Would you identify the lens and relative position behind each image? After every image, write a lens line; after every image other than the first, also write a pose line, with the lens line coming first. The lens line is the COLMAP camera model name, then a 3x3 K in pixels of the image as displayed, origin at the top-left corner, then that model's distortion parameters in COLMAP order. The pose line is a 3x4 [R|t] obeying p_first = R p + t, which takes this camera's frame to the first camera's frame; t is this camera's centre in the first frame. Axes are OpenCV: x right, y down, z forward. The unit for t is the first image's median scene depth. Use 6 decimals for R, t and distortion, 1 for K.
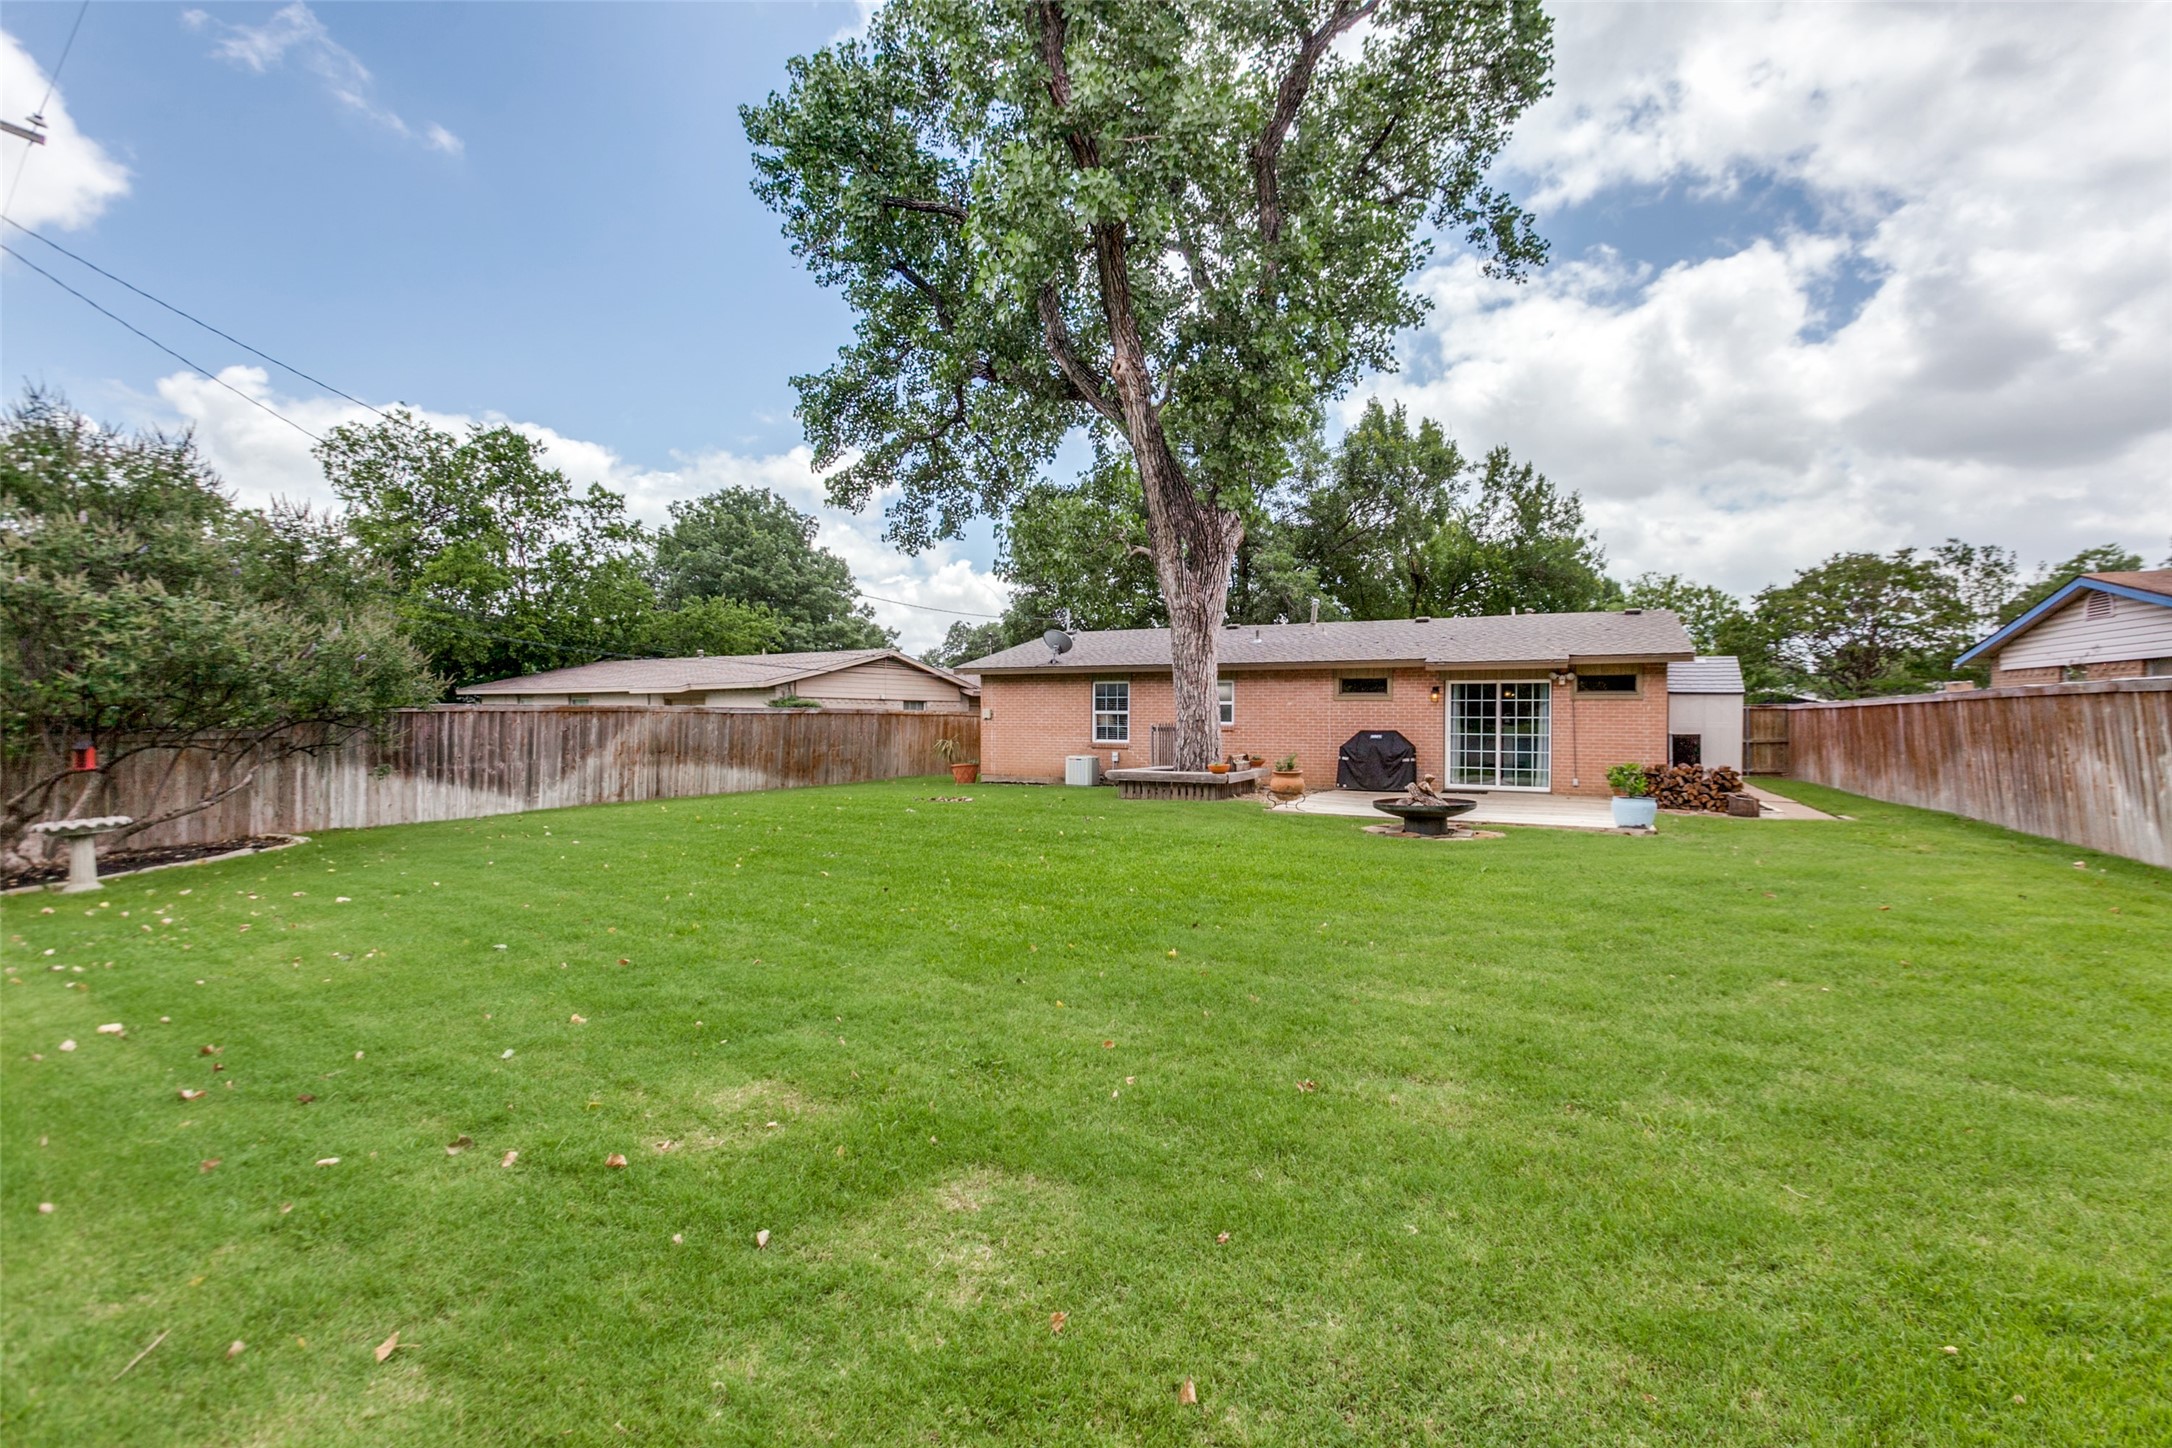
lens RADIAL K [[975.1, 0, 1083.8], [0, 975.1, 717.0], [0, 0, 1]] dist [-0.000280, 0.000085]
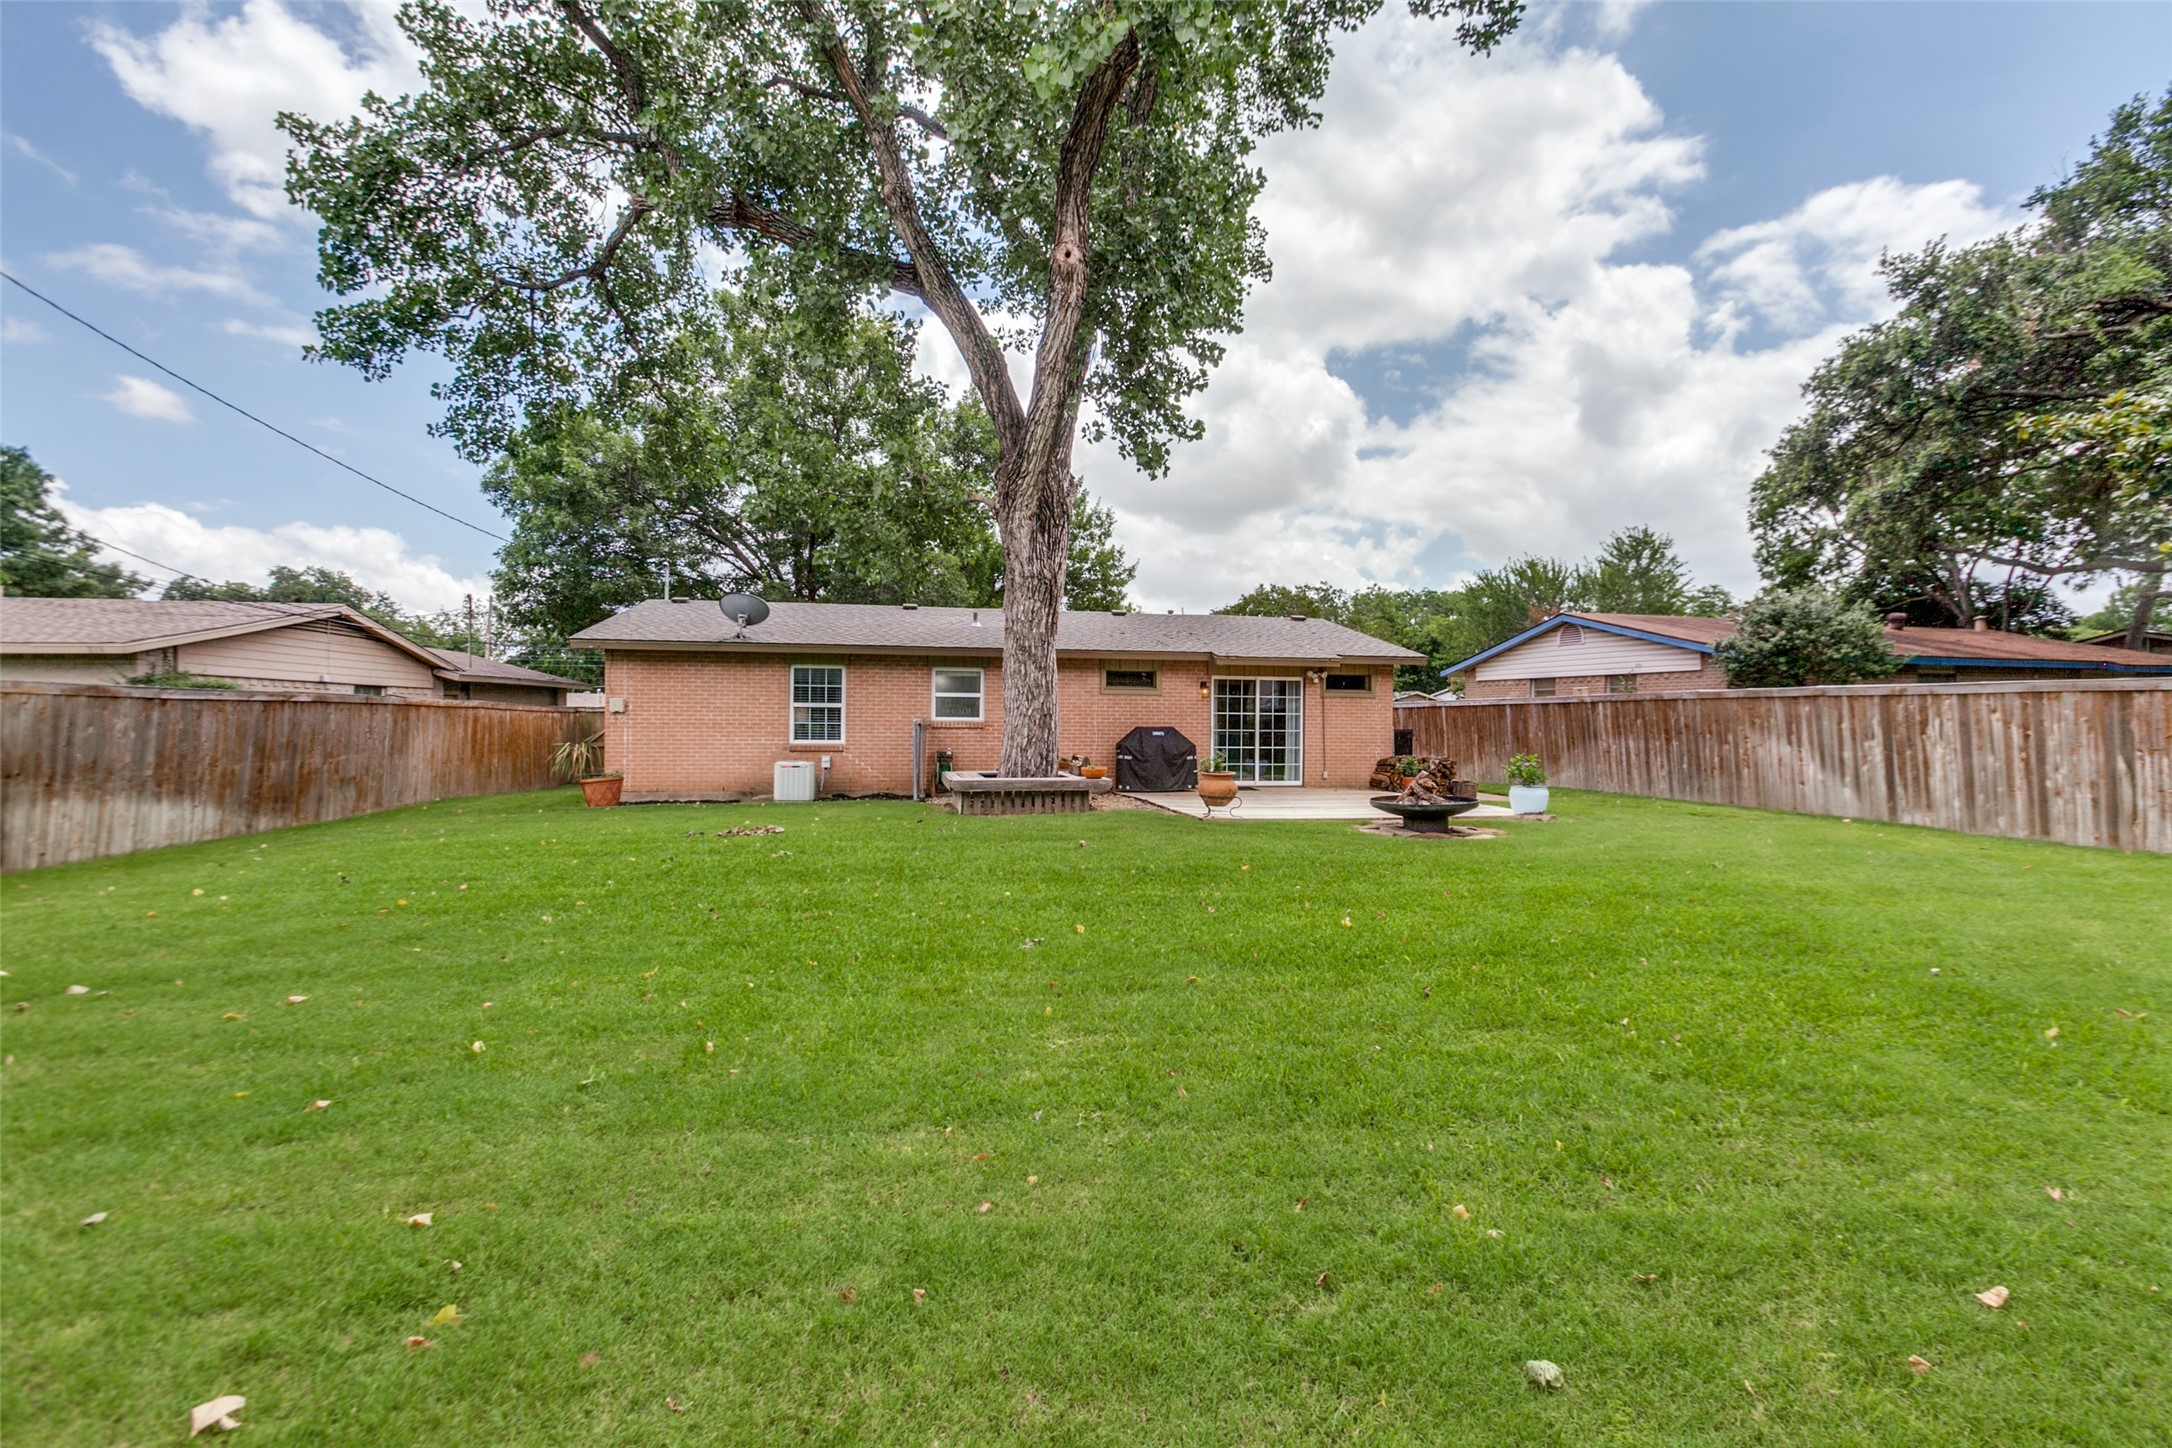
lens RADIAL K [[984.0, 0, 1085.6], [0, 984.0, 689.0], [0, 0, 1]] dist [-0.000175, 0.000389]
pose [[0.783209, 0.020998, 0.621404, -0.302250], [-0.003883, 0.999575, -0.028882, 0.004585], [-0.621746, 0.020207, 0.782958, 0.265329]]
